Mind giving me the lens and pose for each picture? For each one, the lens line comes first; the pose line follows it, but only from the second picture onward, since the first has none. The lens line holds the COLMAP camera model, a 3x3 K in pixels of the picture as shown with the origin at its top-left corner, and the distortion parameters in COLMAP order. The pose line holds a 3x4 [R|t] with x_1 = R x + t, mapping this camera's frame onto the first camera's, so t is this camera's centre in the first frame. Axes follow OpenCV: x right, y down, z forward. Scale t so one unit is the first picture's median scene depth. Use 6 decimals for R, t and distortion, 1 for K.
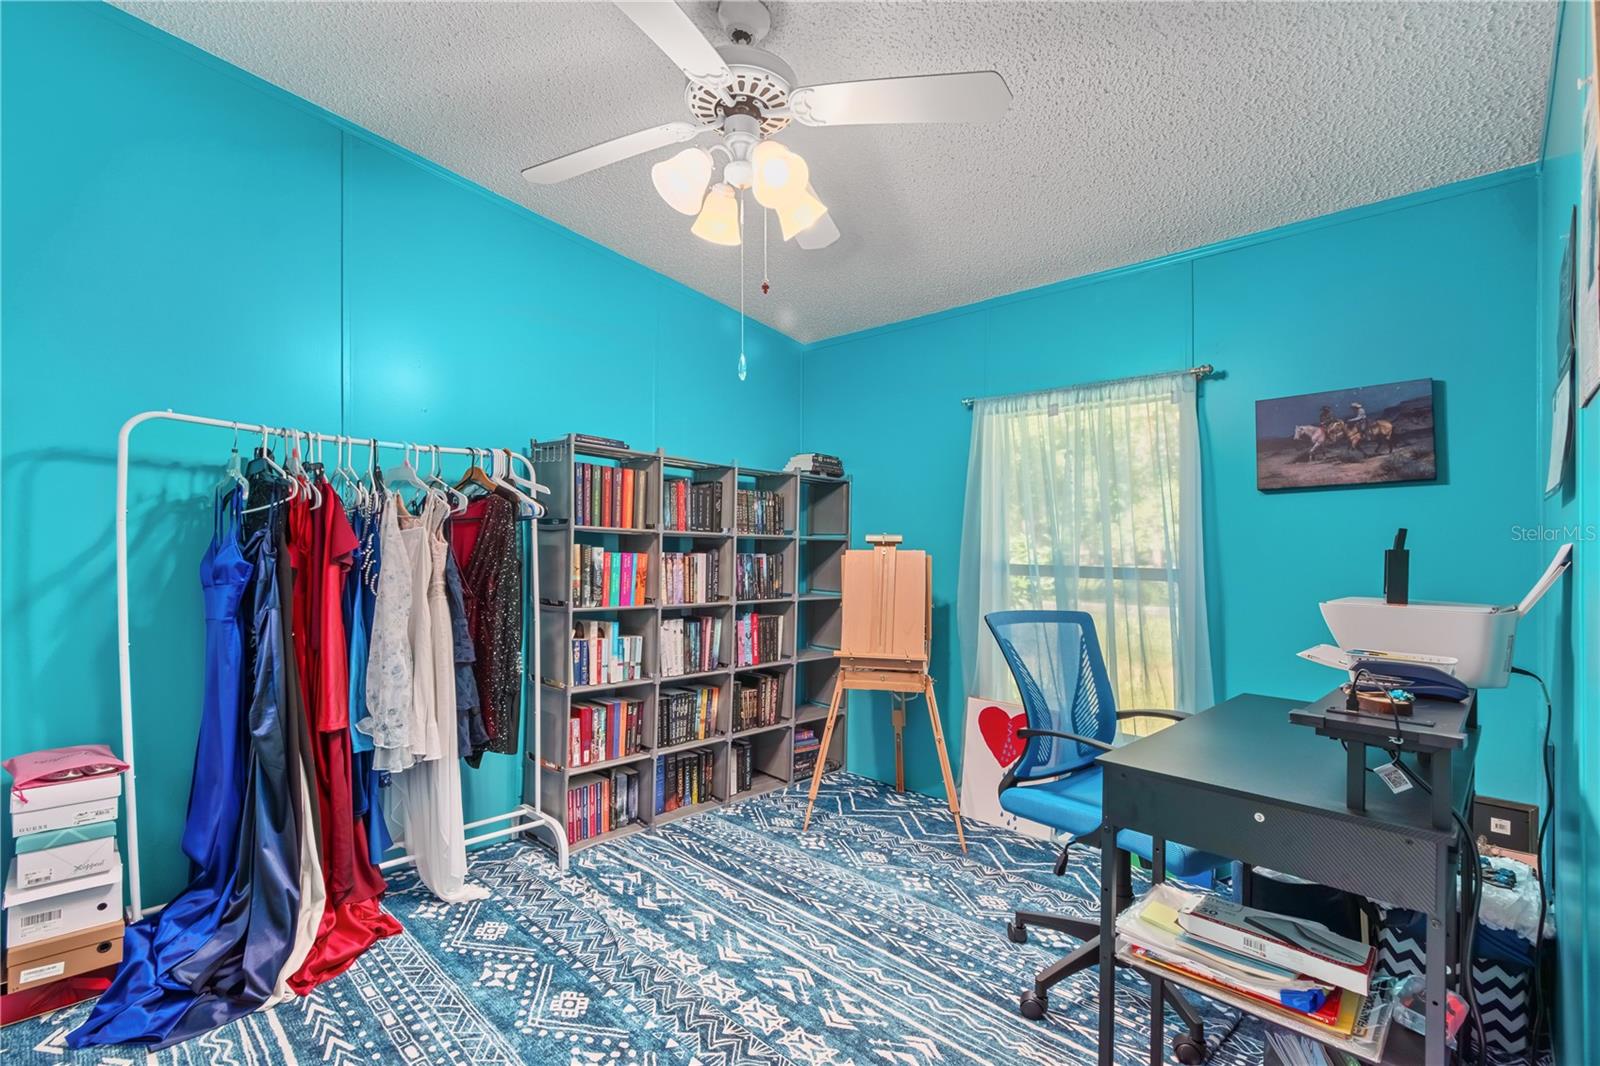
lens RADIAL K [[721.8, 0, 798.0], [0, 721.8, 529.4], [0, 0, 1]] dist [-0.004360, 0.002434]
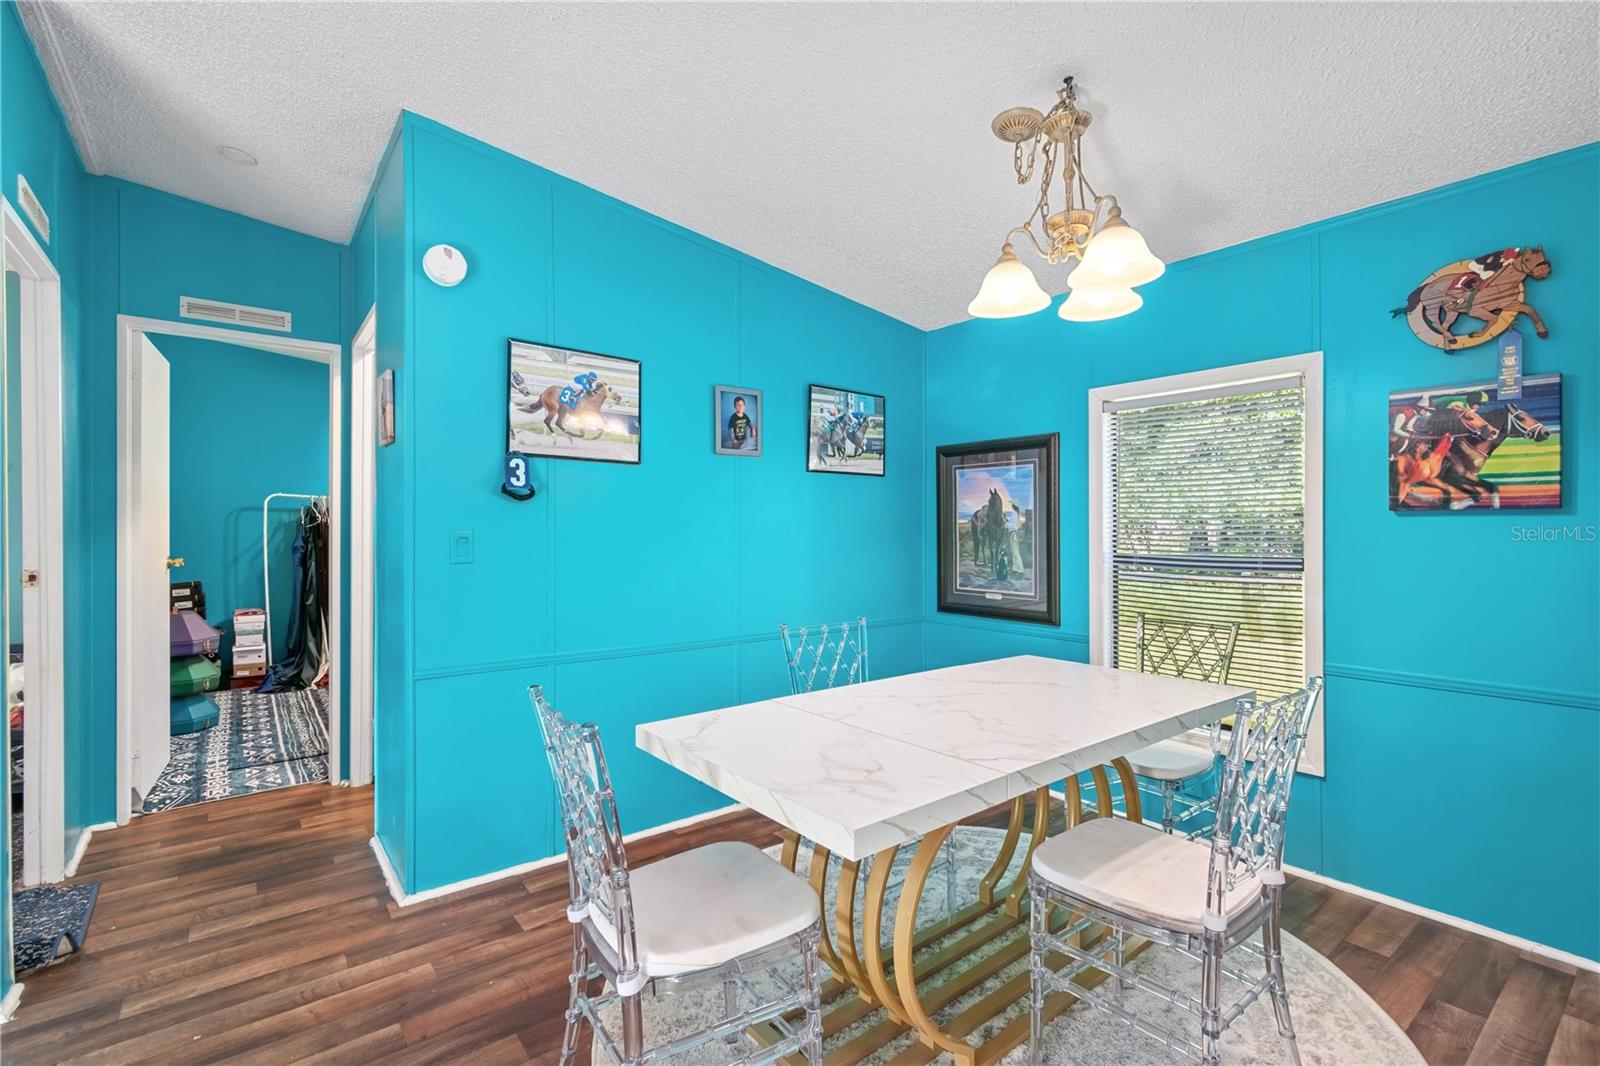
lens RADIAL K [[721.8, 0, 803.2], [0, 721.8, 525.8], [0, 0, 1]] dist [-0.004360, 0.002434]
pose [[0.989058, -0.017985, -0.146428, 1.750919], [0.016785, 0.999815, -0.009430, 0.036323], [0.146570, 0.006869, 0.989176, -1.669574]]
